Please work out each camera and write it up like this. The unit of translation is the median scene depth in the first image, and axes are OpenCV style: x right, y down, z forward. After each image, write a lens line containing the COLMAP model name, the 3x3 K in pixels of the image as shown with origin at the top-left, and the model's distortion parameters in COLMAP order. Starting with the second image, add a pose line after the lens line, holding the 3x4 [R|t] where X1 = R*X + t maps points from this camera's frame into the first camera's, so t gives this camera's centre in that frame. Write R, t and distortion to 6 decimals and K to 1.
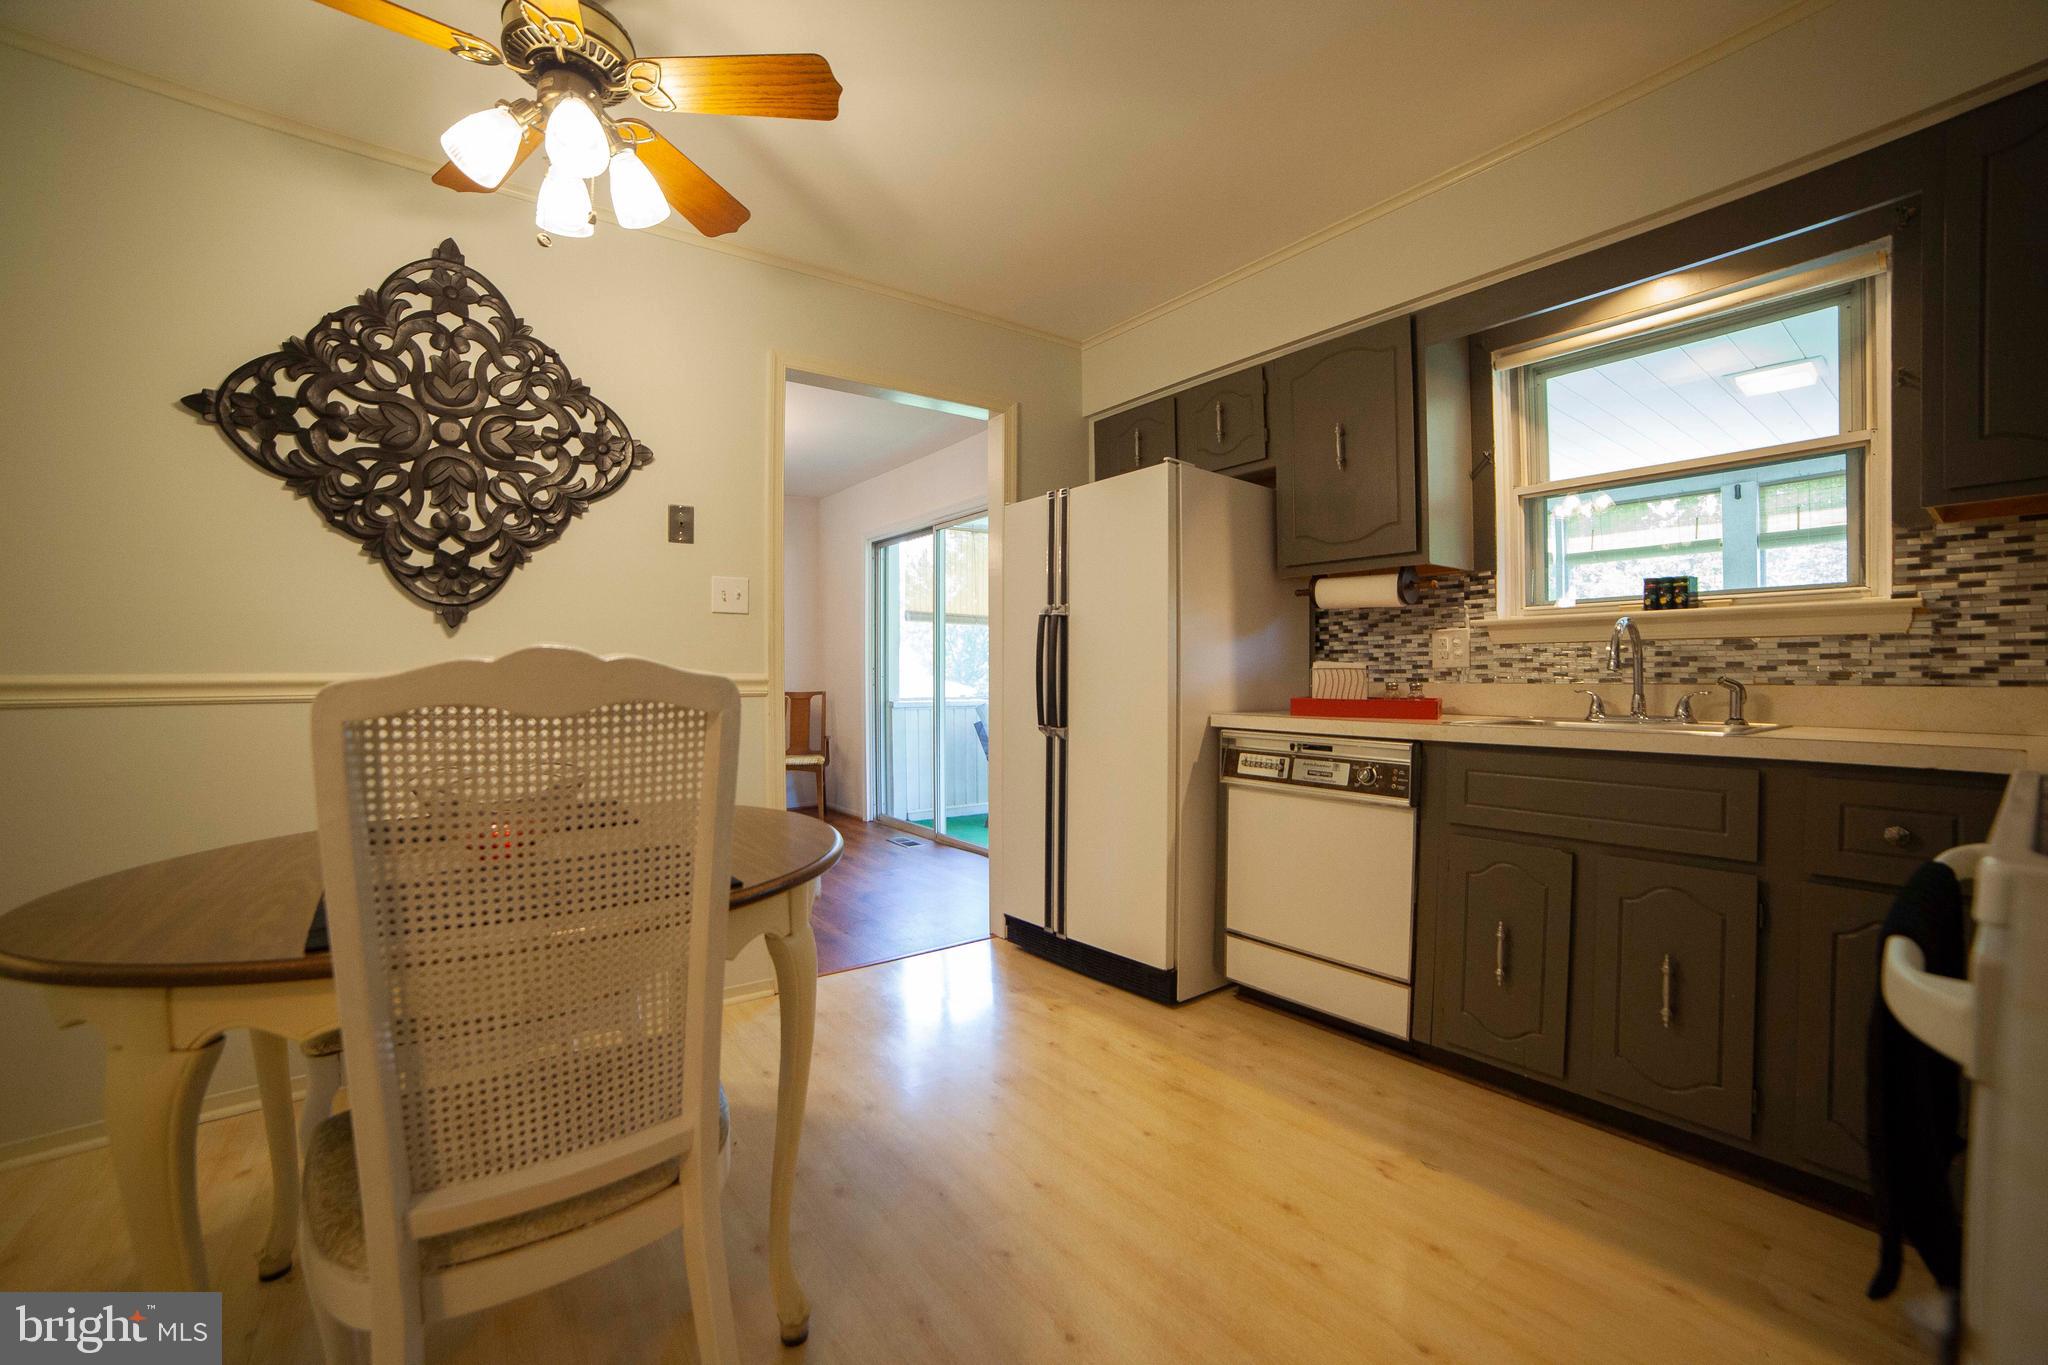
lens RADIAL K [[832.5, 0, 1035.3], [0, 832.5, 682.5], [0, 0, 1]] dist [-0.096796, 0.035033]
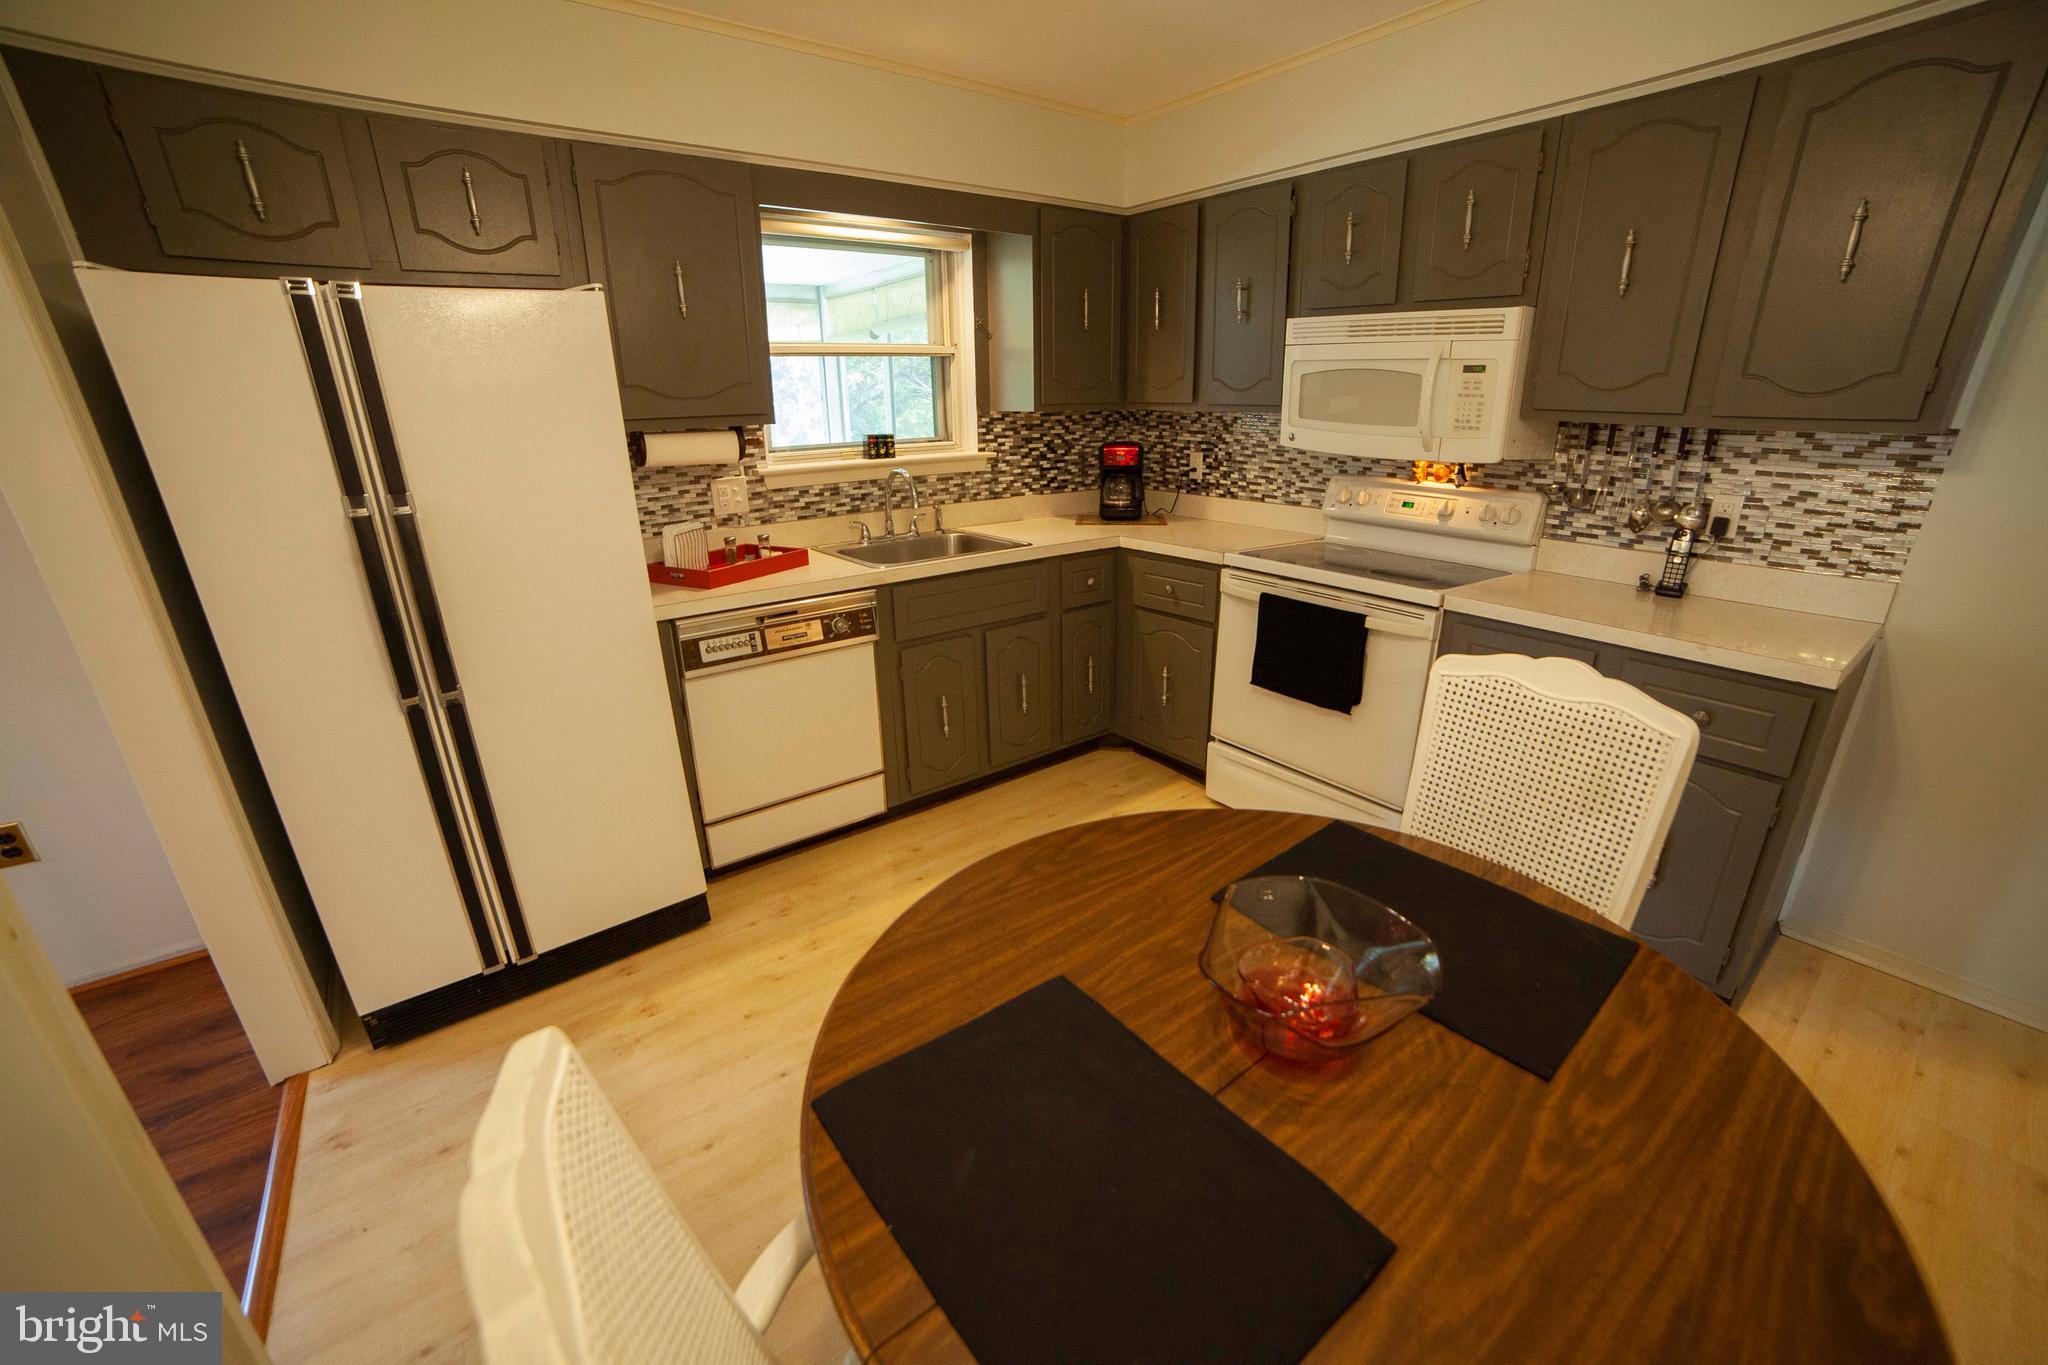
lens RADIAL K [[832.5, 0, 1035.3], [0, 832.5, 682.5], [0, 0, 1]] dist [-0.096796, 0.035033]
pose [[0.003968, -0.326487, 0.945193, -0.727021], [0.025407, 0.944929, 0.326289, -0.184877], [-0.999669, 0.022720, 0.012044, 0.711646]]
